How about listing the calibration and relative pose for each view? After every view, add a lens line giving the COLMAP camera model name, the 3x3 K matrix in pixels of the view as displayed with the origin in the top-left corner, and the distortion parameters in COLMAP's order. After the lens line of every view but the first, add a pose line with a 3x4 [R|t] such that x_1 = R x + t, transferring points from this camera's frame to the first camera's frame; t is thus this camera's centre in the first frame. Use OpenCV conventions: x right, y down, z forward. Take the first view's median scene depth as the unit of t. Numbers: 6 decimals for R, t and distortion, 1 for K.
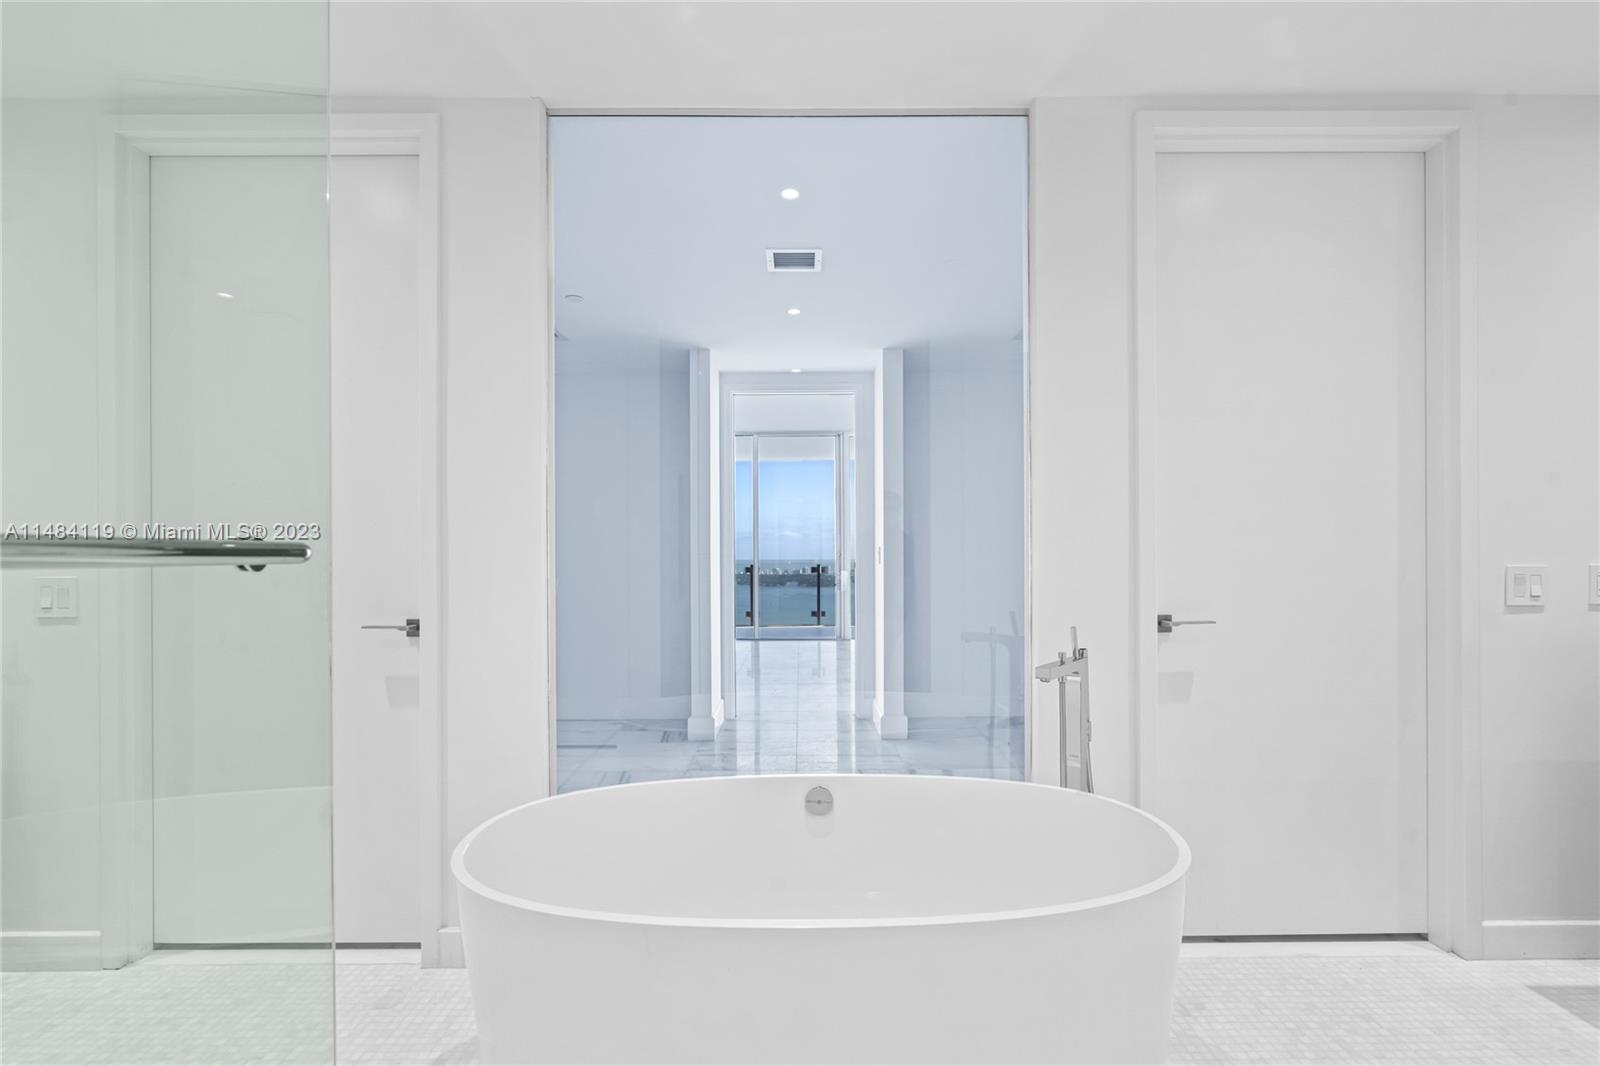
lens RADIAL K [[731.3, 0, 800.1], [0, 731.3, 543.4], [0, 0, 1]] dist [-0.003371, -0.000319]
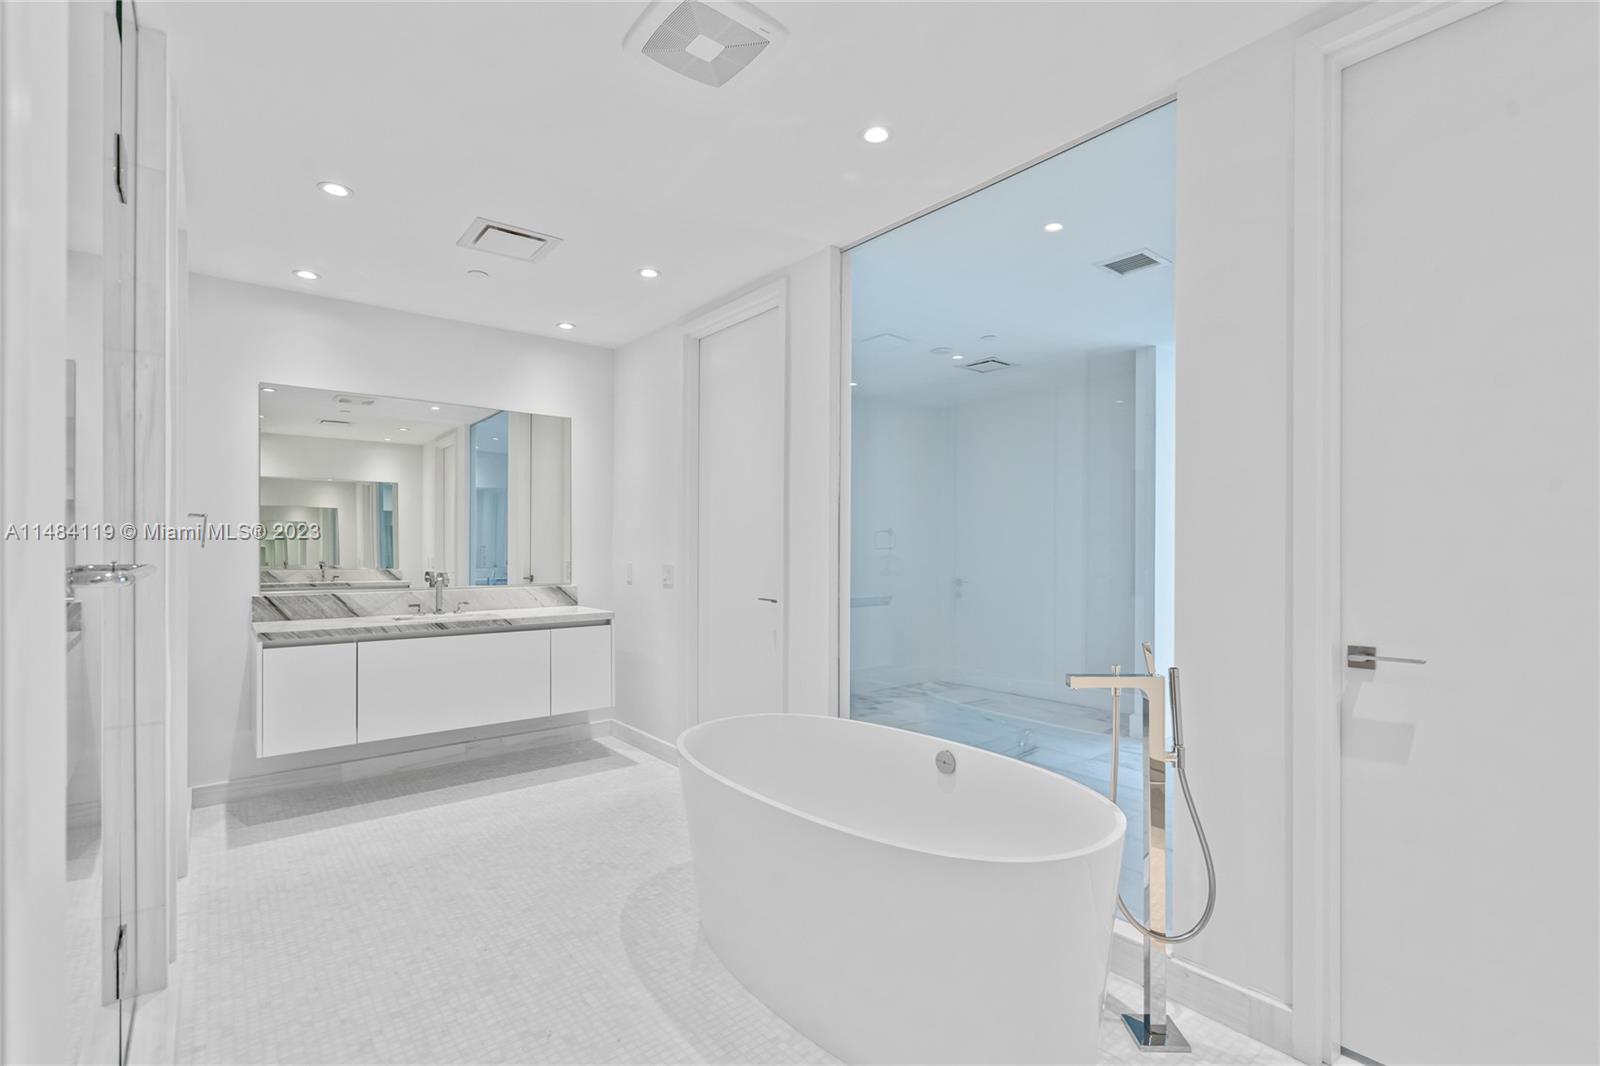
lens RADIAL K [[731.3, 0, 803.2], [0, 731.3, 540.3], [0, 0, 1]] dist [-0.003371, -0.000319]
pose [[0.630627, -0.004281, -0.776074, 0.730523], [0.007196, 0.999974, 0.000332, -0.021307], [0.776053, -0.005794, 0.630641, 0.031940]]
